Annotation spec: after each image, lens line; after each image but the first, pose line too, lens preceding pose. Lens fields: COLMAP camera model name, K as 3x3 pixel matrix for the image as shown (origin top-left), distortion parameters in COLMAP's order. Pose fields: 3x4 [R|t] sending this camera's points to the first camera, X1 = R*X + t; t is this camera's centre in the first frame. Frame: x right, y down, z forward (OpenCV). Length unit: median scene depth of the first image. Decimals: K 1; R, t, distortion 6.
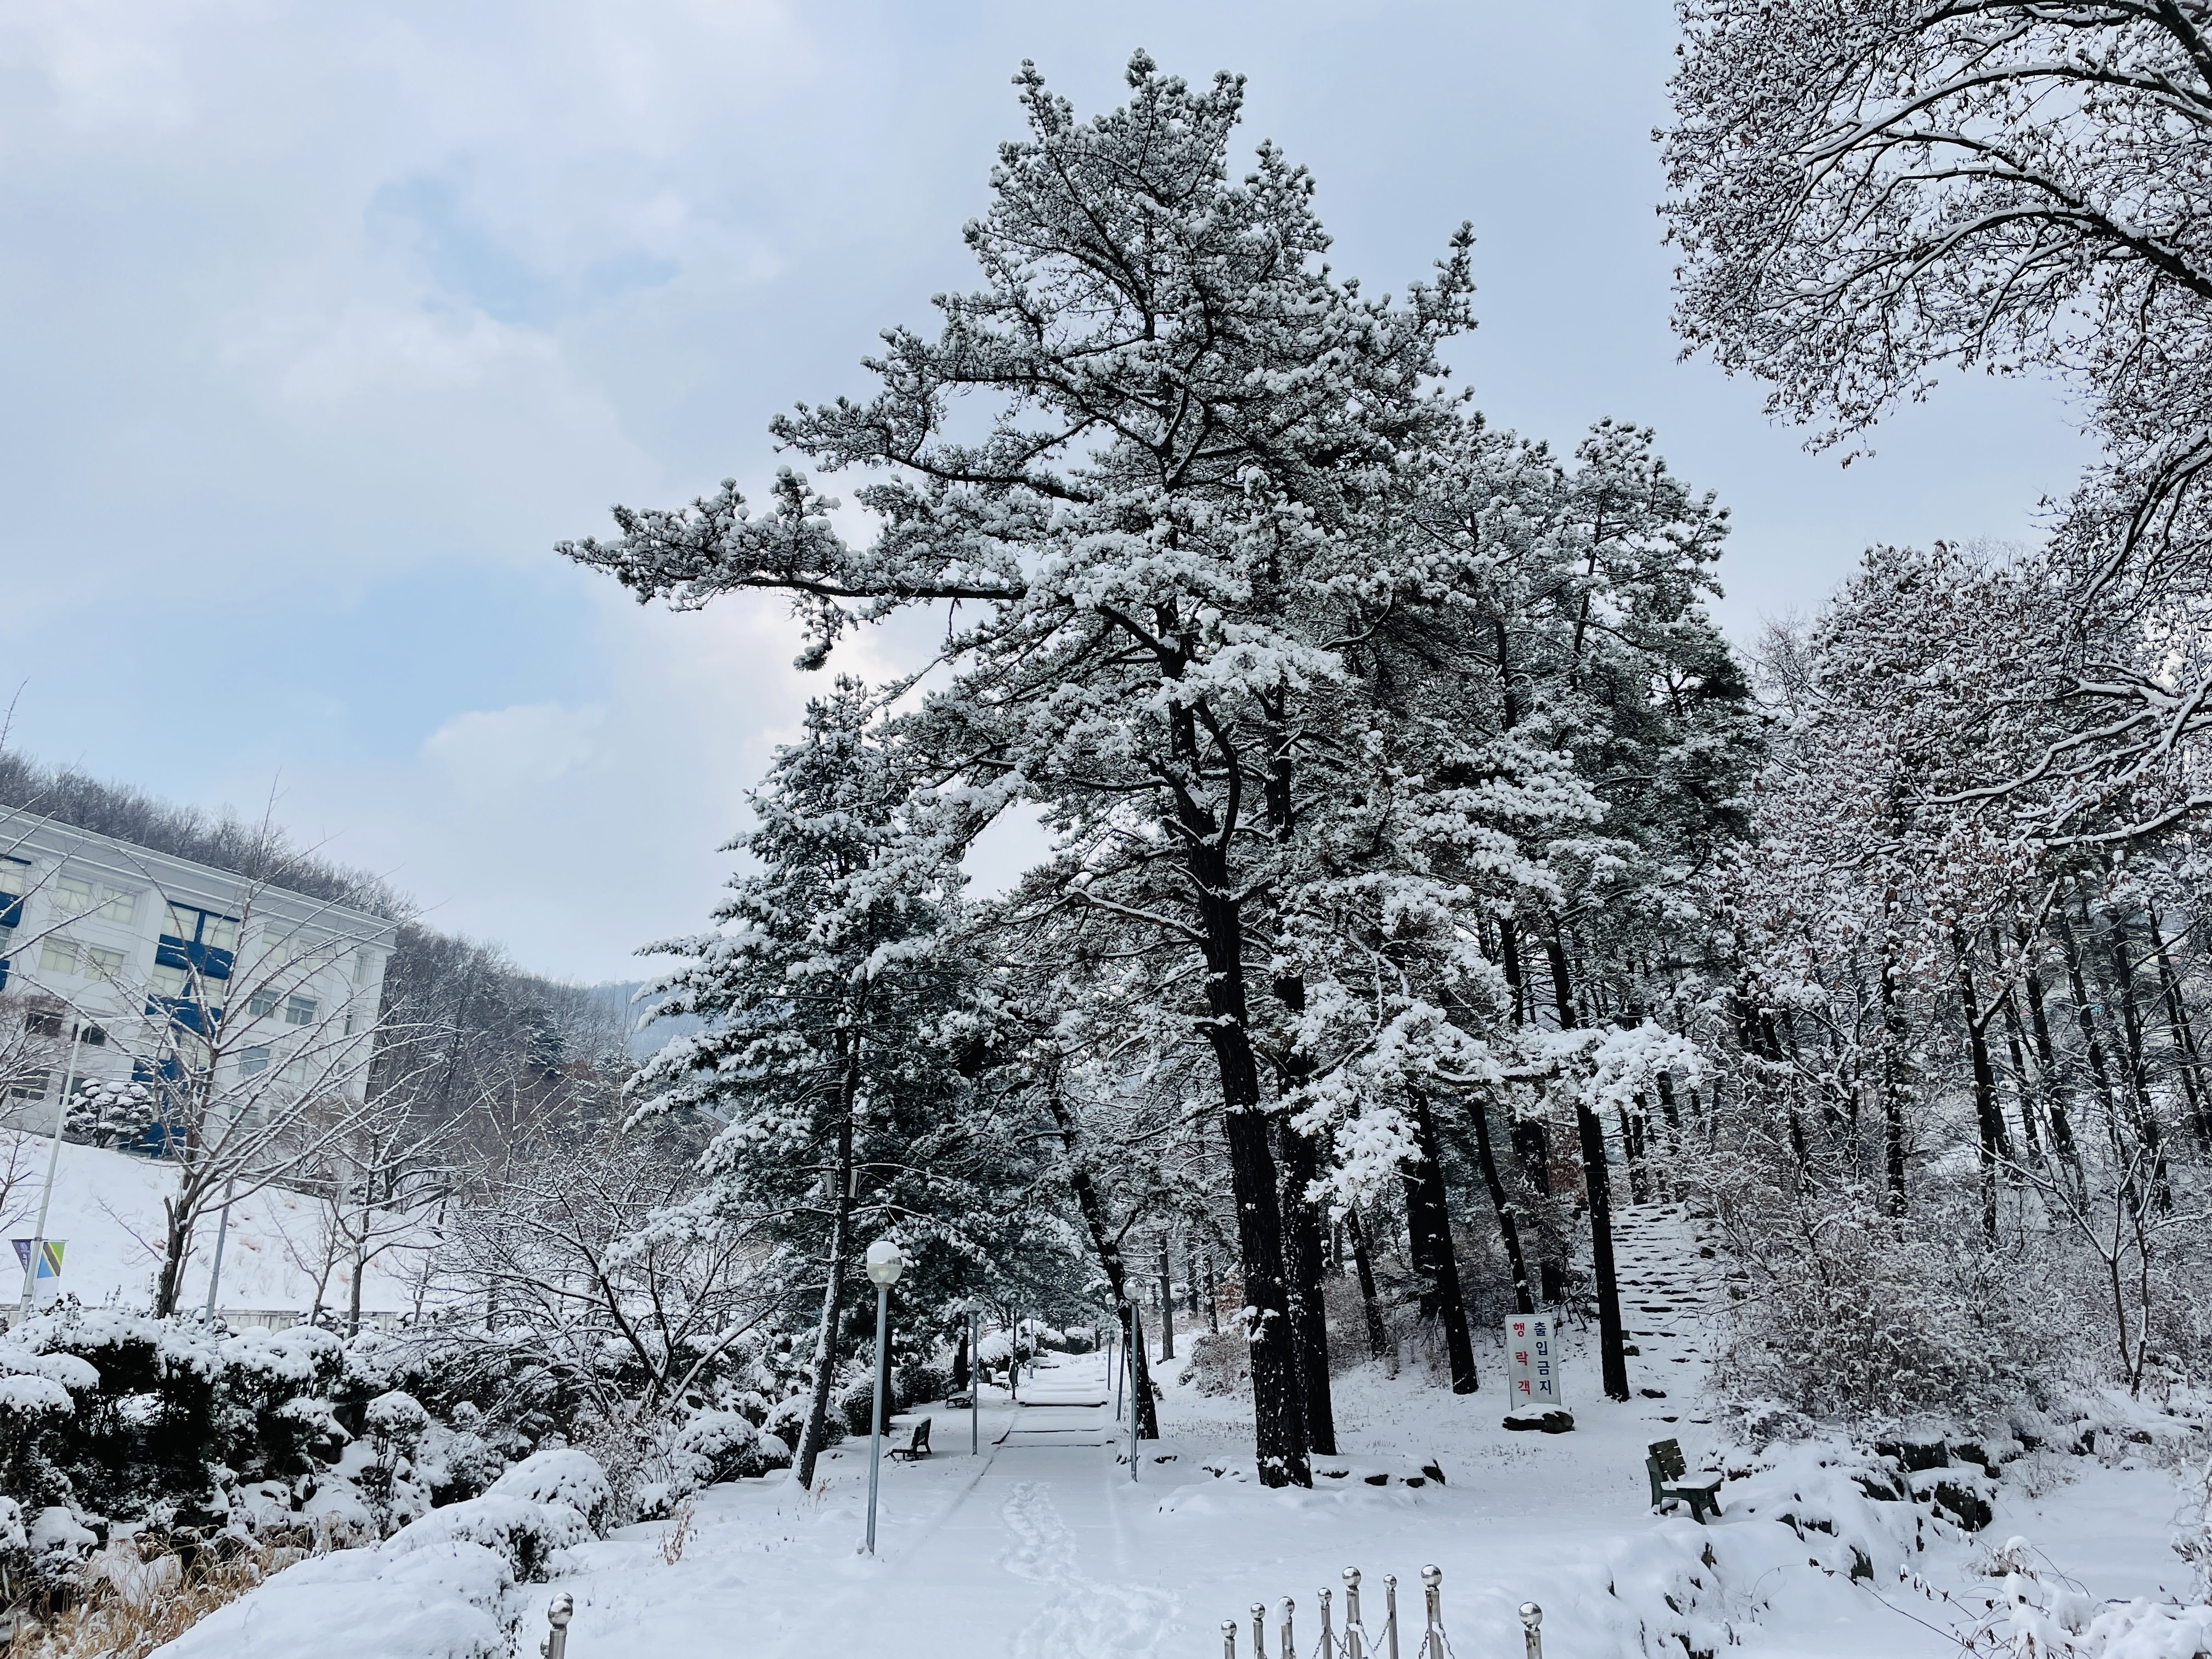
lens RADIAL K [[1658.9, 0, 1116.7], [0, 1658.9, 809.2], [0, 0, 1]] dist [0.103701, -0.128327]
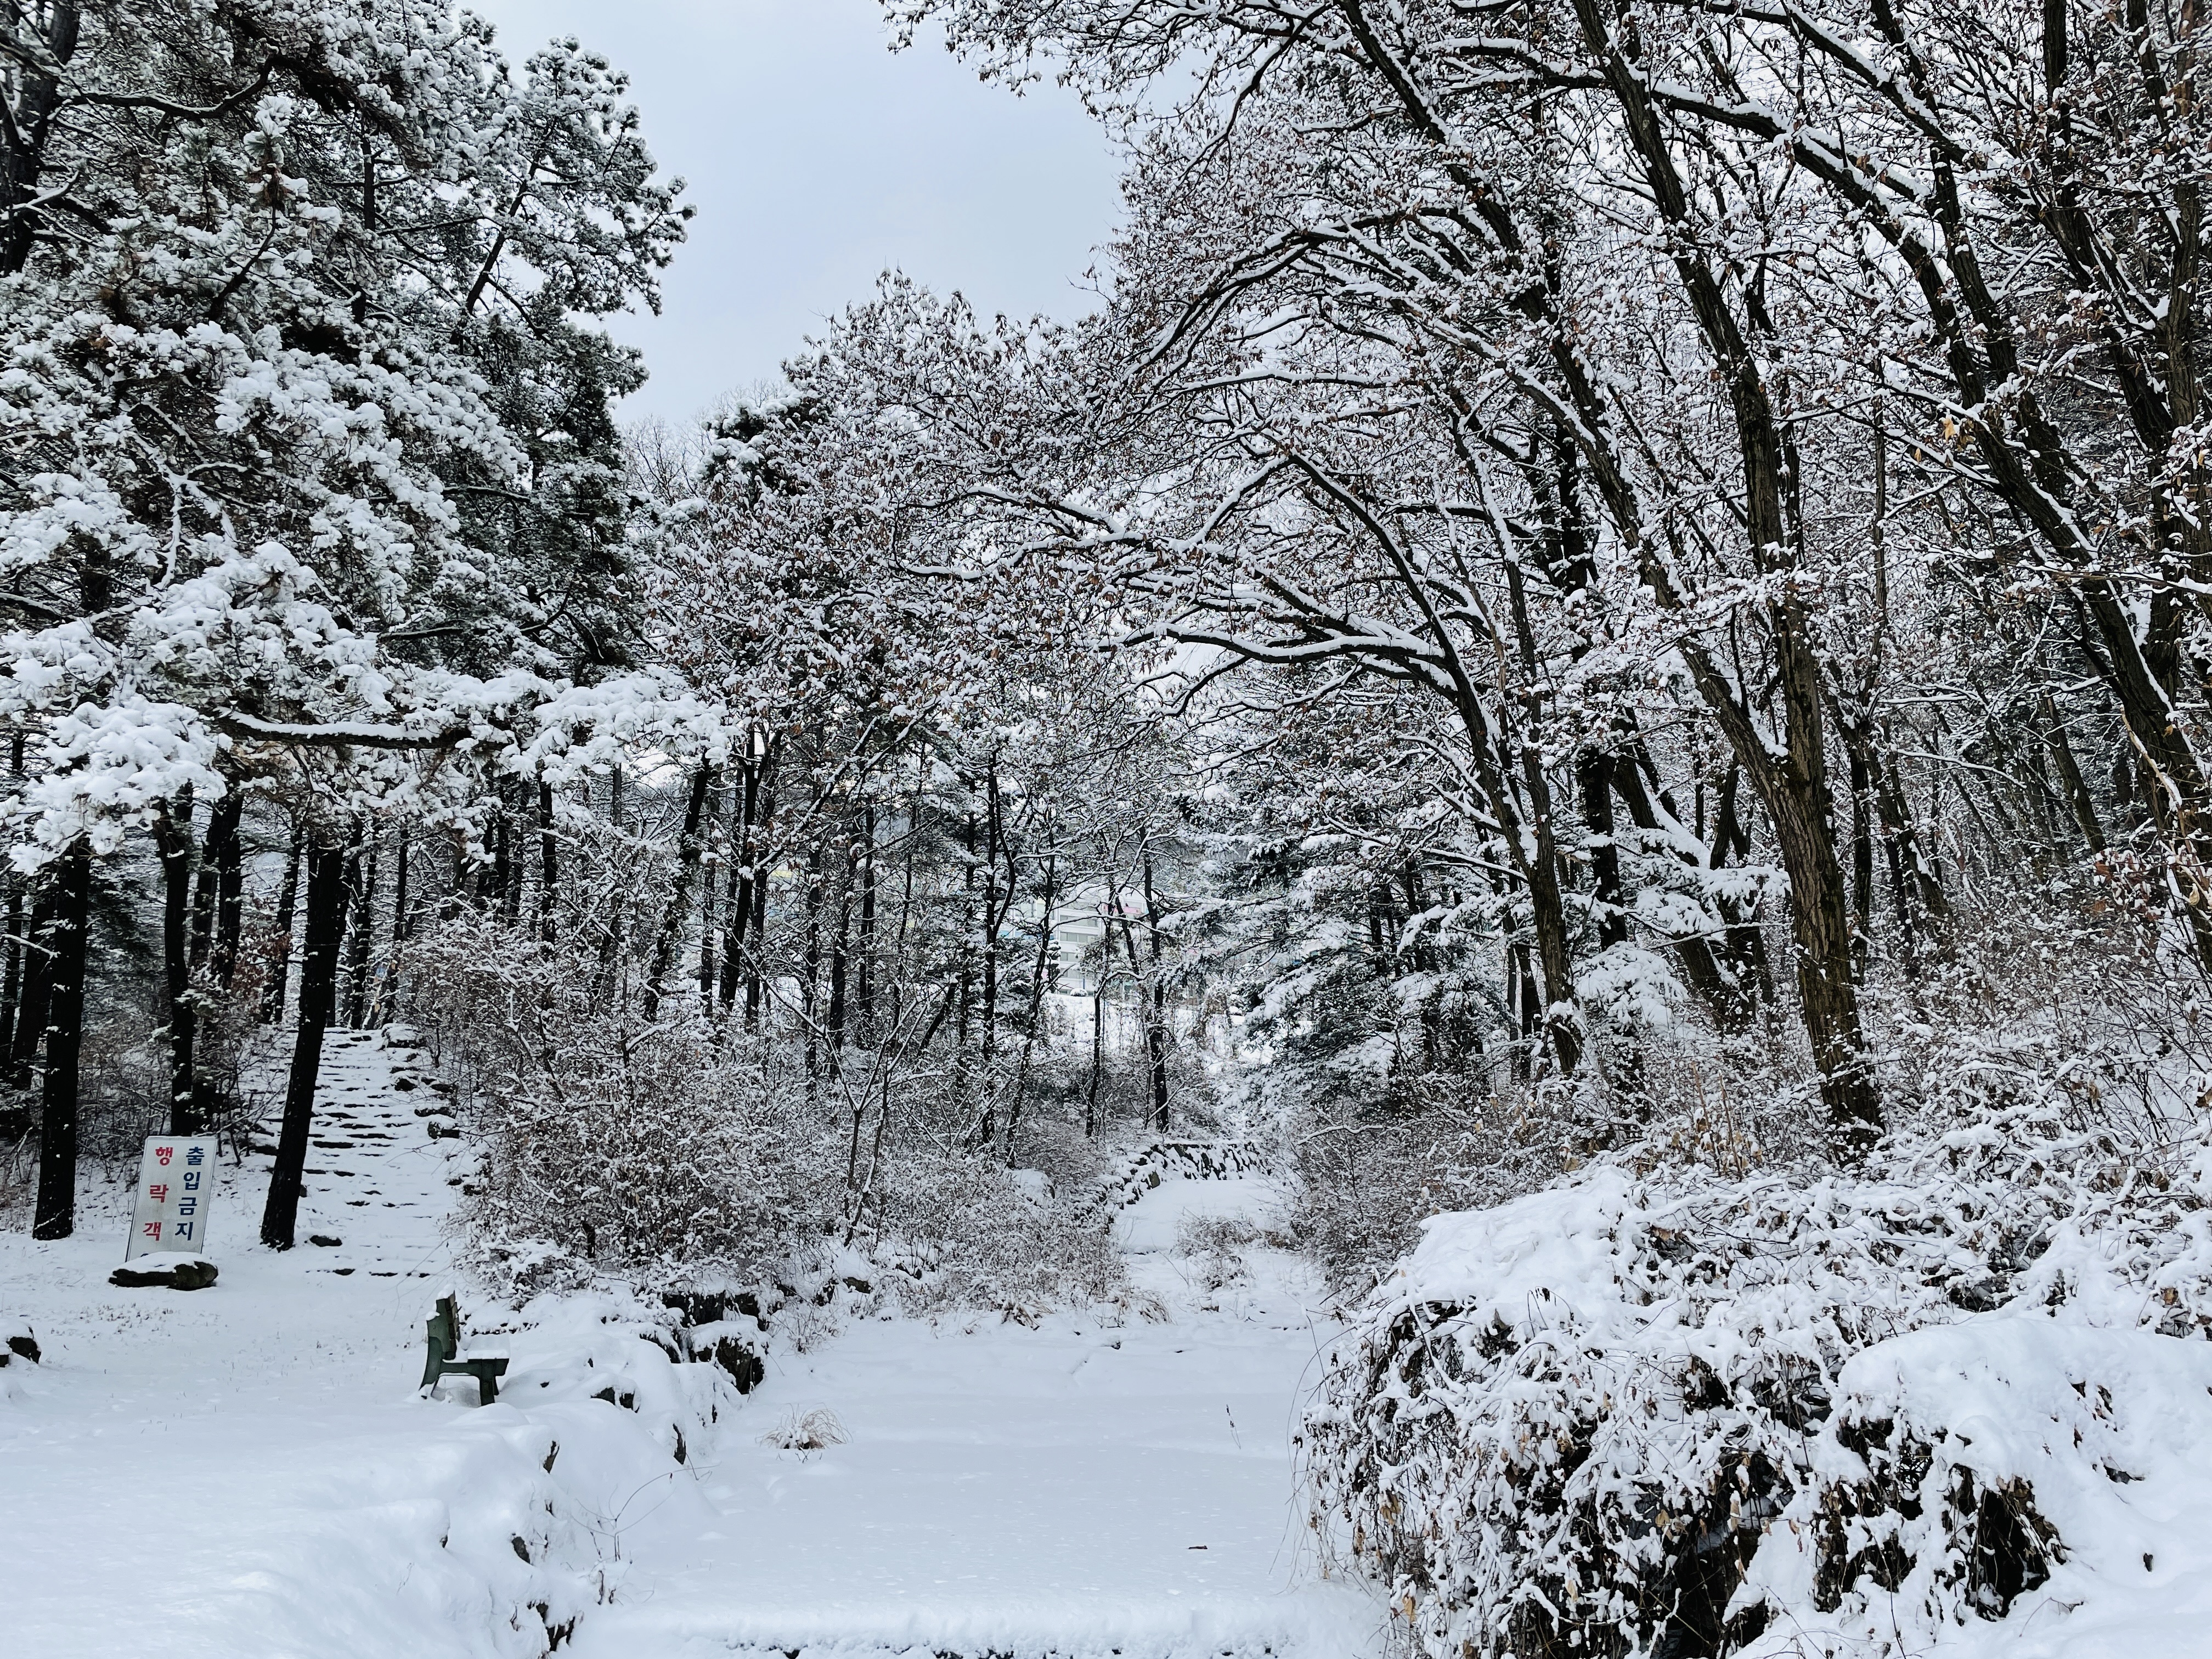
lens RADIAL K [[1658.9, 0, 1116.7], [0, 1658.9, 809.2], [0, 0, 1]] dist [0.103701, -0.128327]
pose [[0.715834, 0.193061, 0.671051, 0.014007], [-0.242438, 0.969952, -0.020437, 0.100844], [-0.654832, -0.148058, 0.741130, 0.262400]]
